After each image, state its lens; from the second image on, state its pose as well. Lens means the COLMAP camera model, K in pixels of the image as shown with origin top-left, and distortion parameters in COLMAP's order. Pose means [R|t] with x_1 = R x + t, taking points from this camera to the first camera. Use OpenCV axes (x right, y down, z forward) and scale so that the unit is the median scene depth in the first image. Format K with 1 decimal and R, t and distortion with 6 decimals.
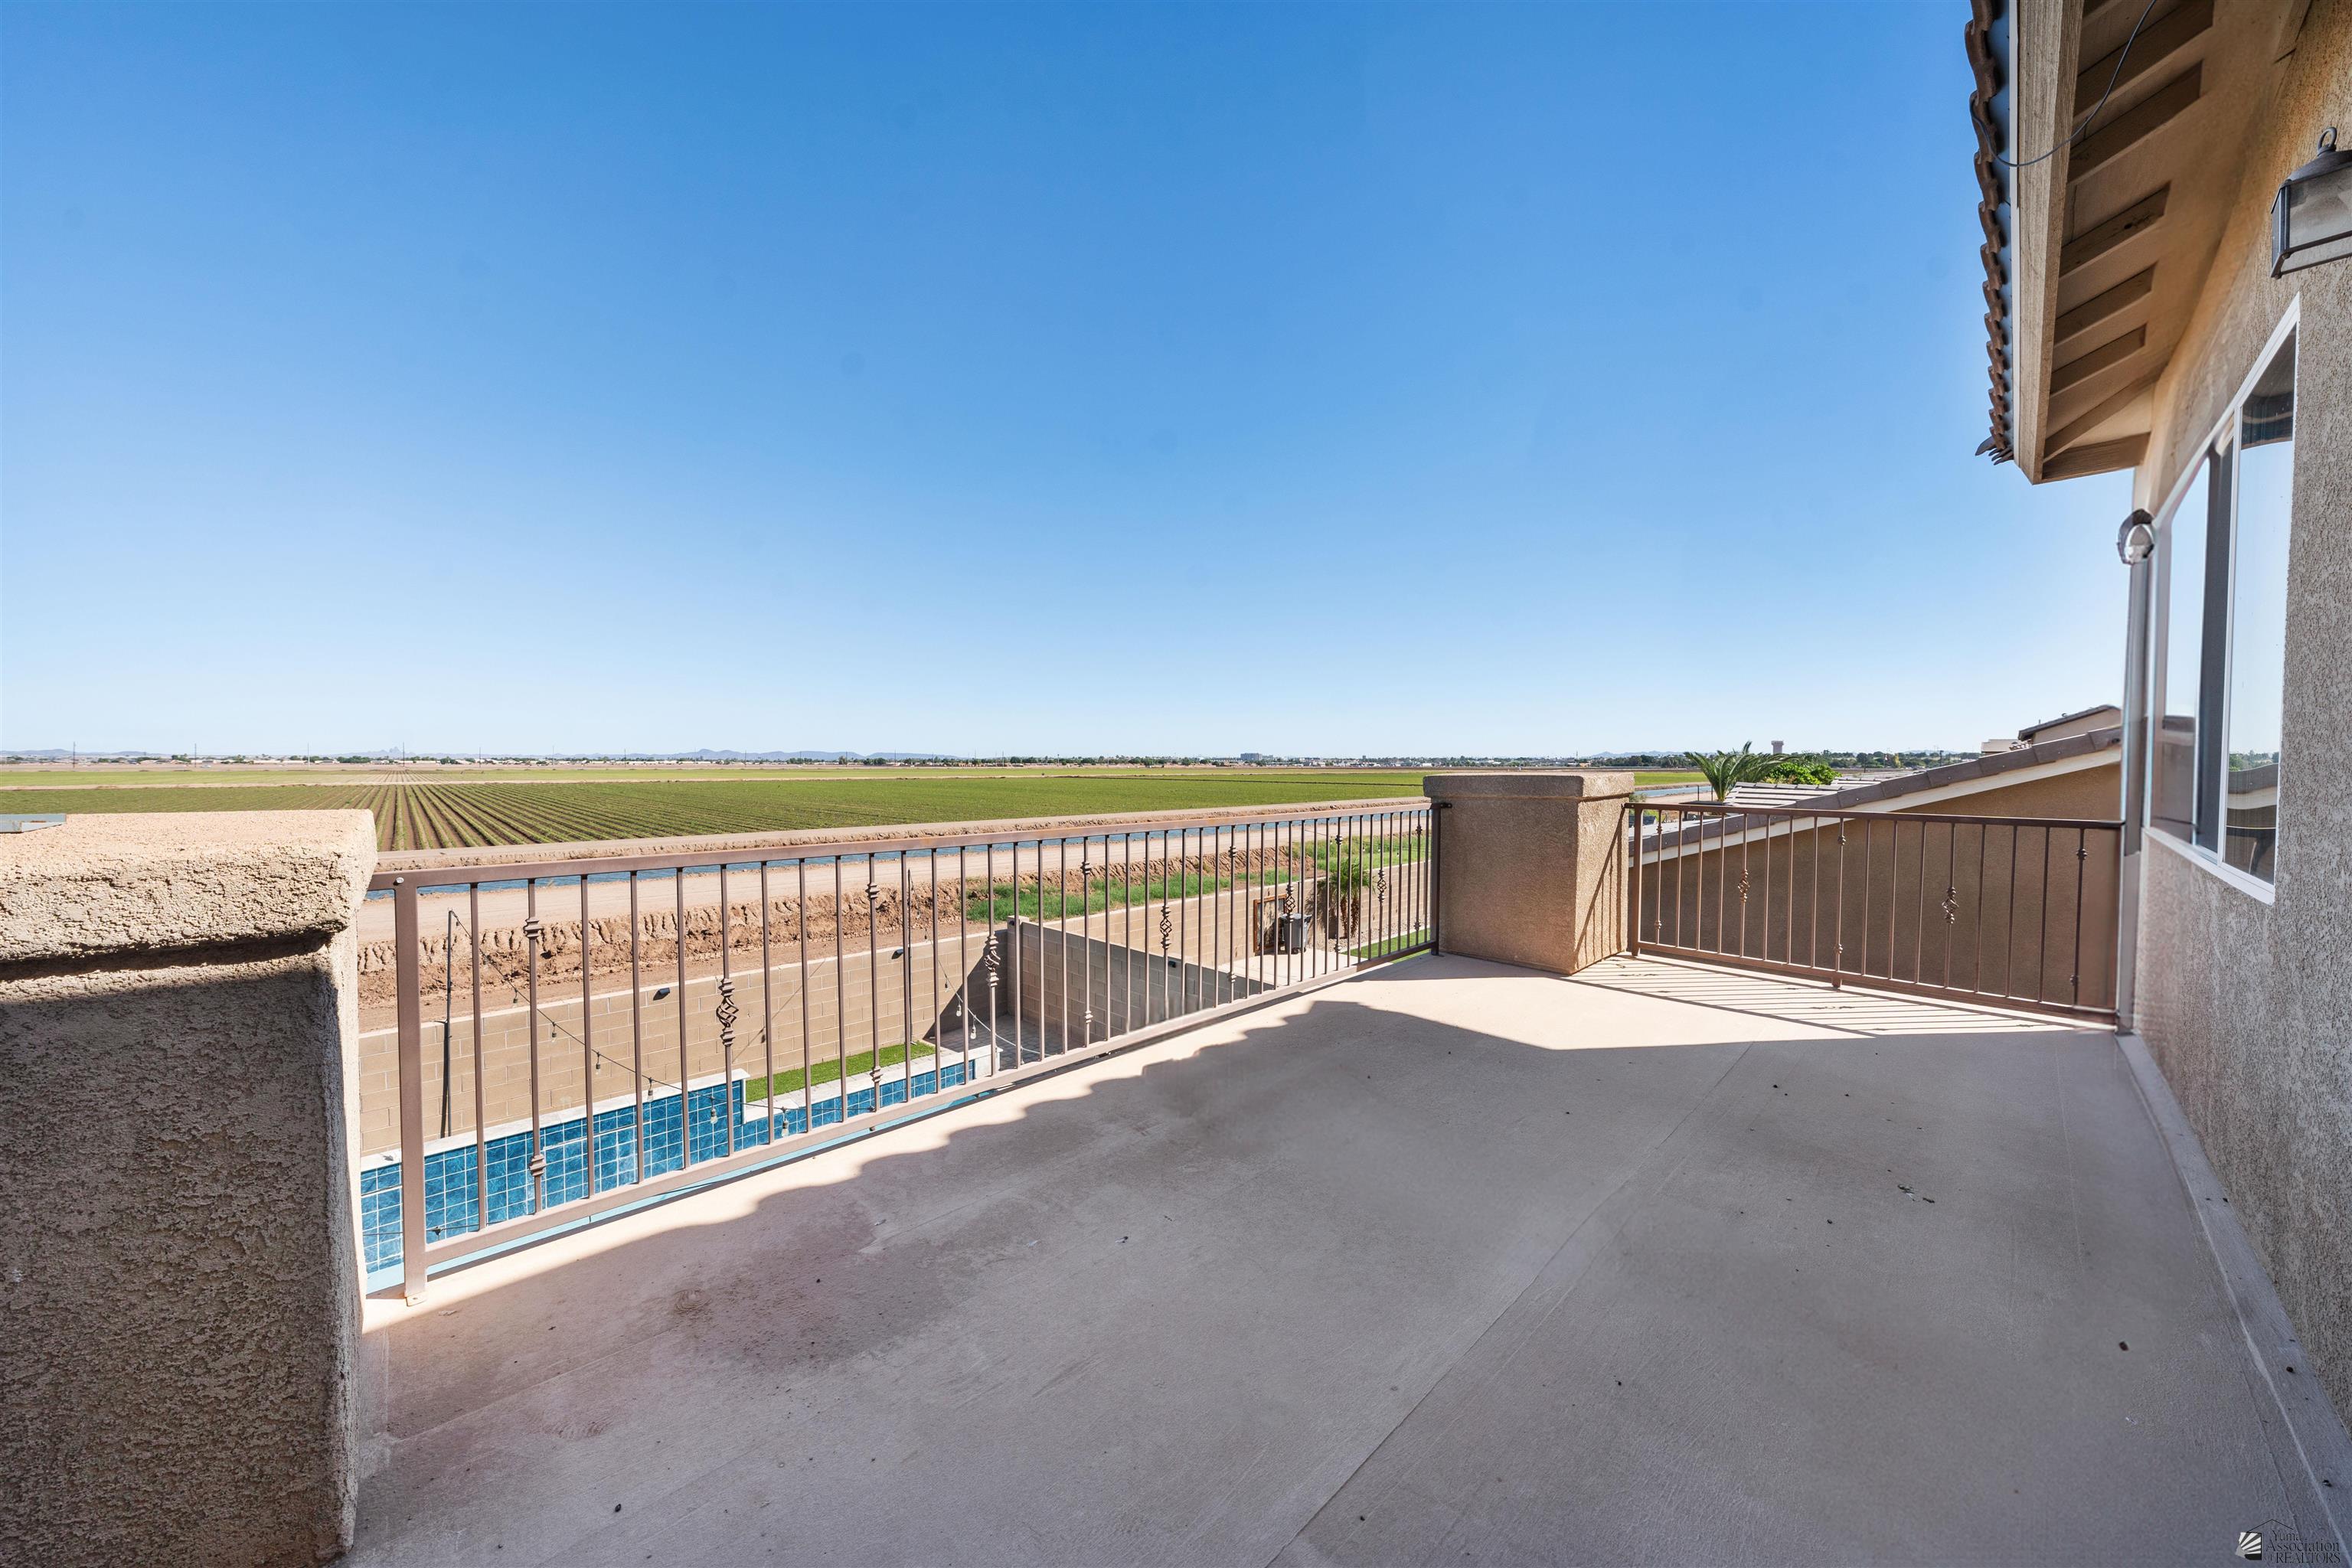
lens RADIAL K [[802.1, 0, 1165.5], [0, 802.1, 790.3], [0, 0, 1]] dist [-0.002700, 0.000462]
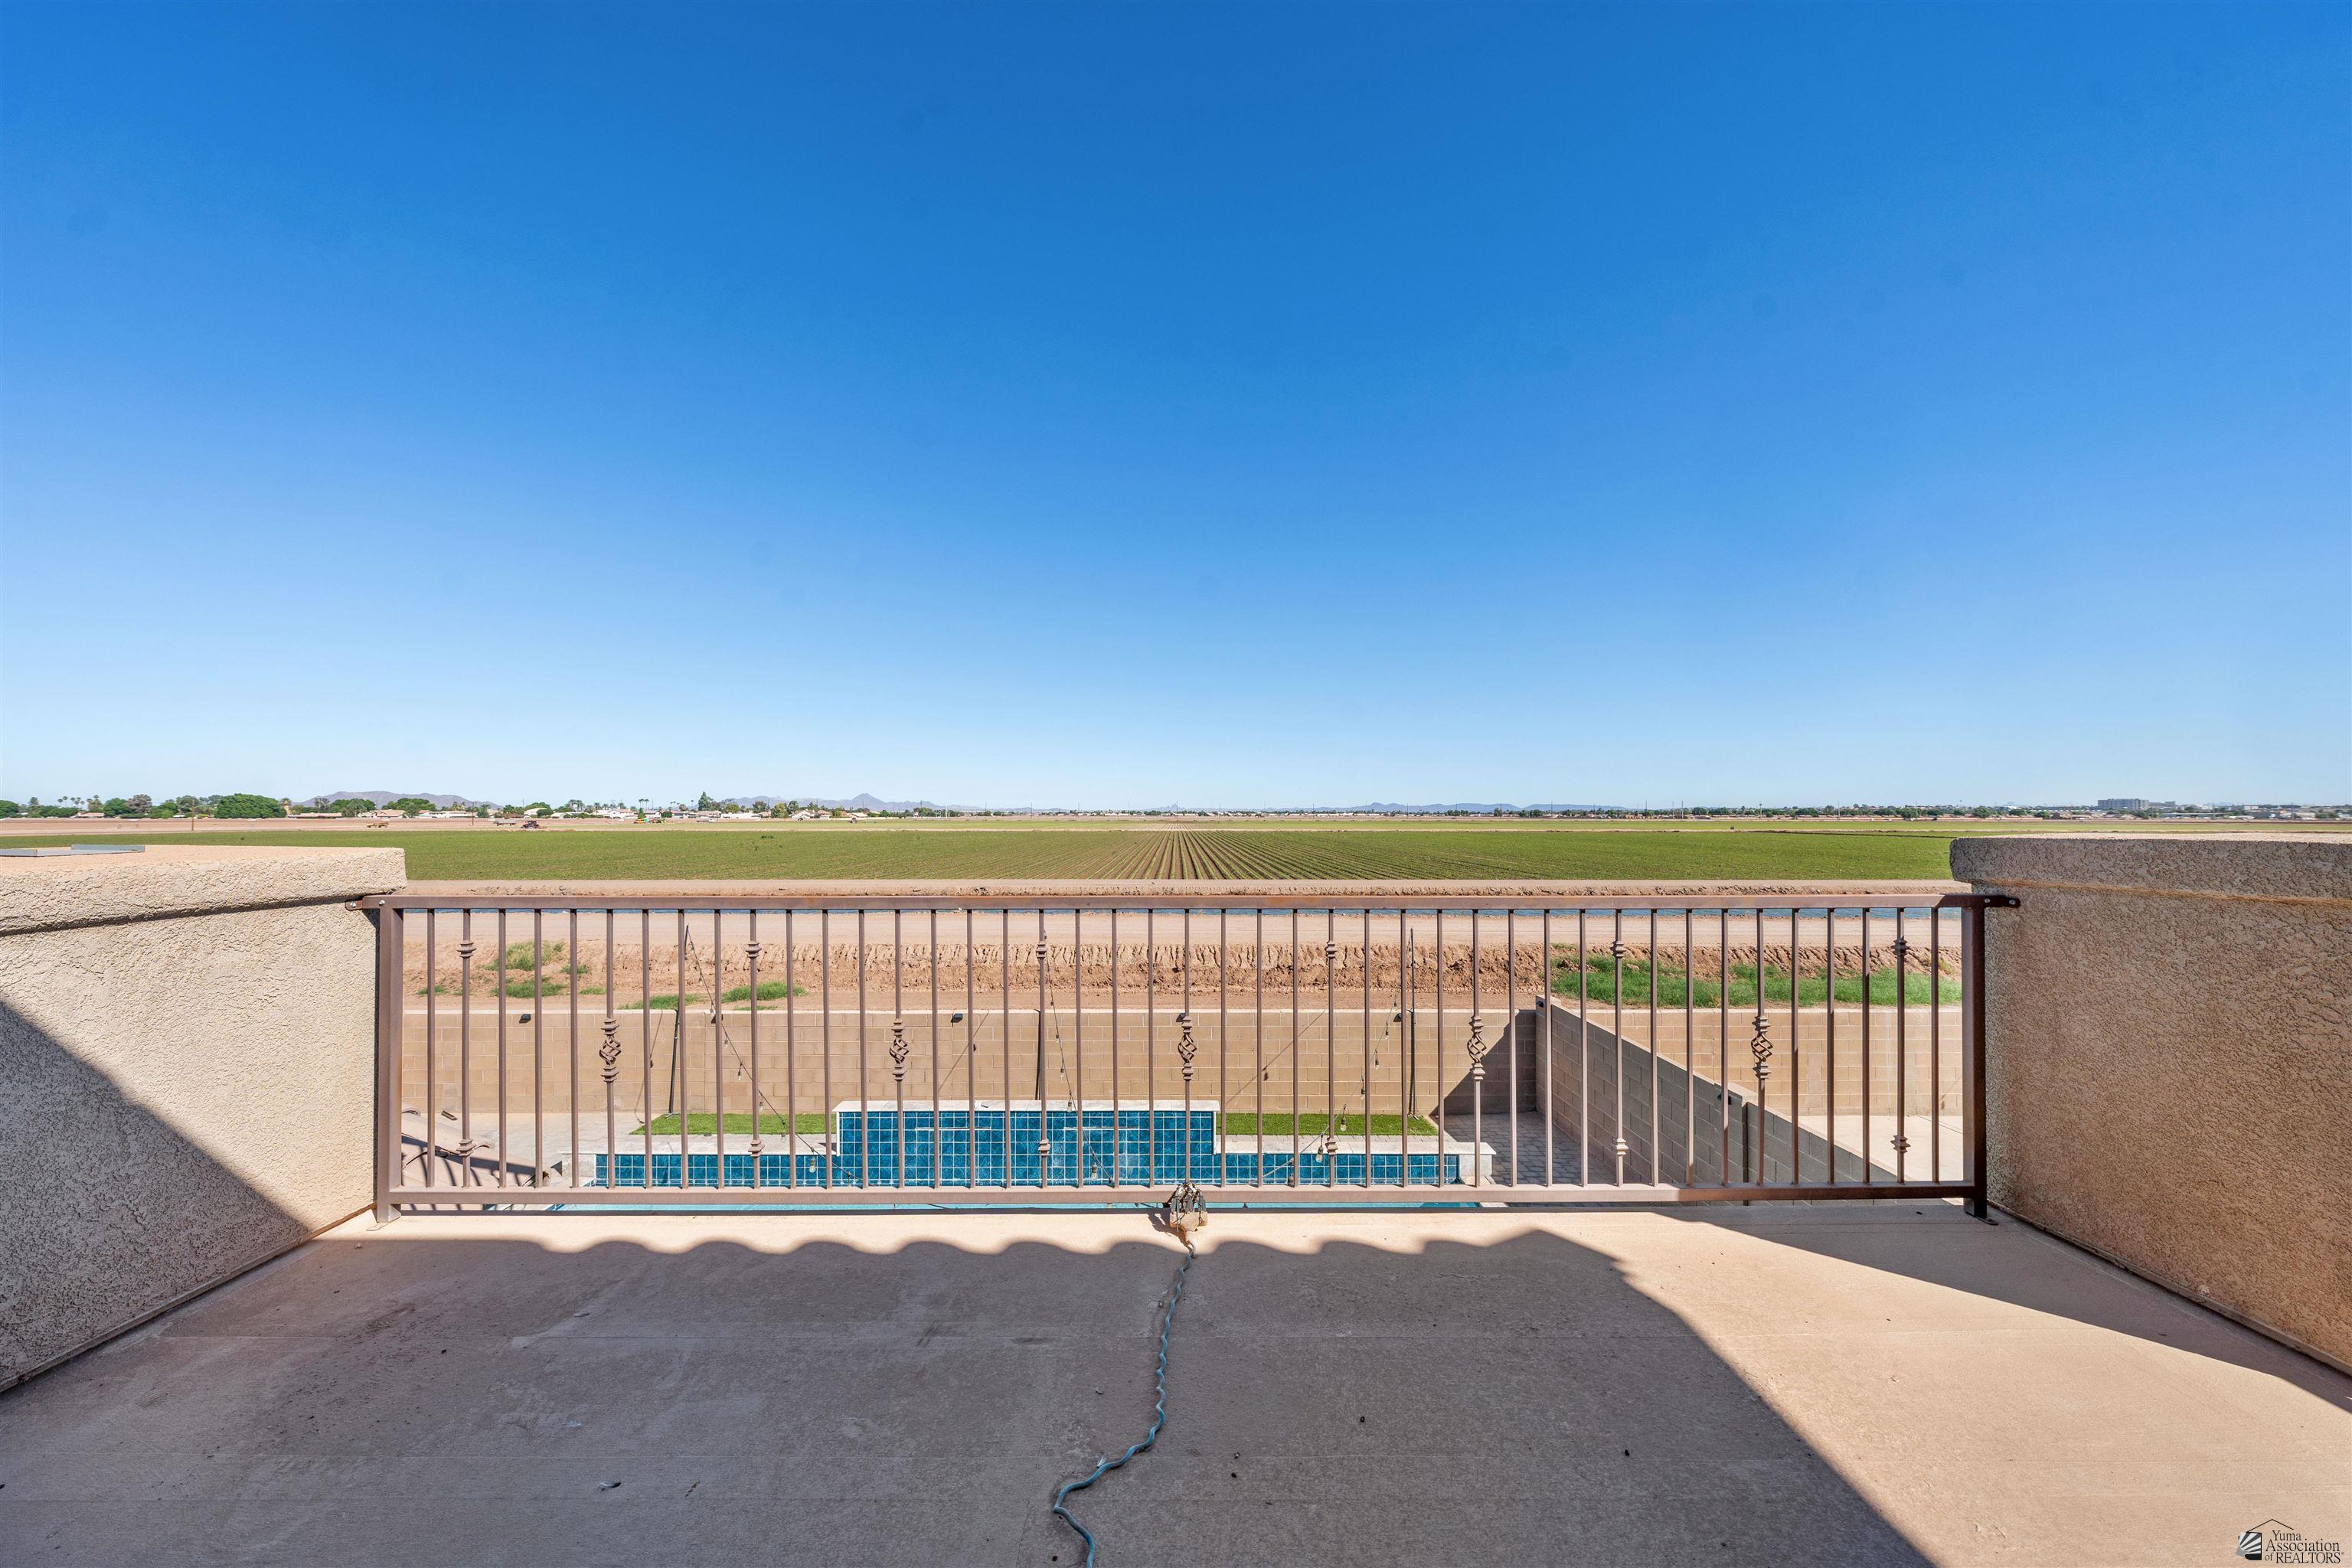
lens RADIAL K [[802.1, 0, 1179.5], [0, 802.1, 799.1], [0, 0, 1]] dist [-0.002700, 0.000462]
pose [[0.724477, -0.014939, -0.689137, 0.127827], [-0.021992, 0.998755, -0.044770, -0.003494], [0.688948, 0.047590, 0.723246, 0.128143]]
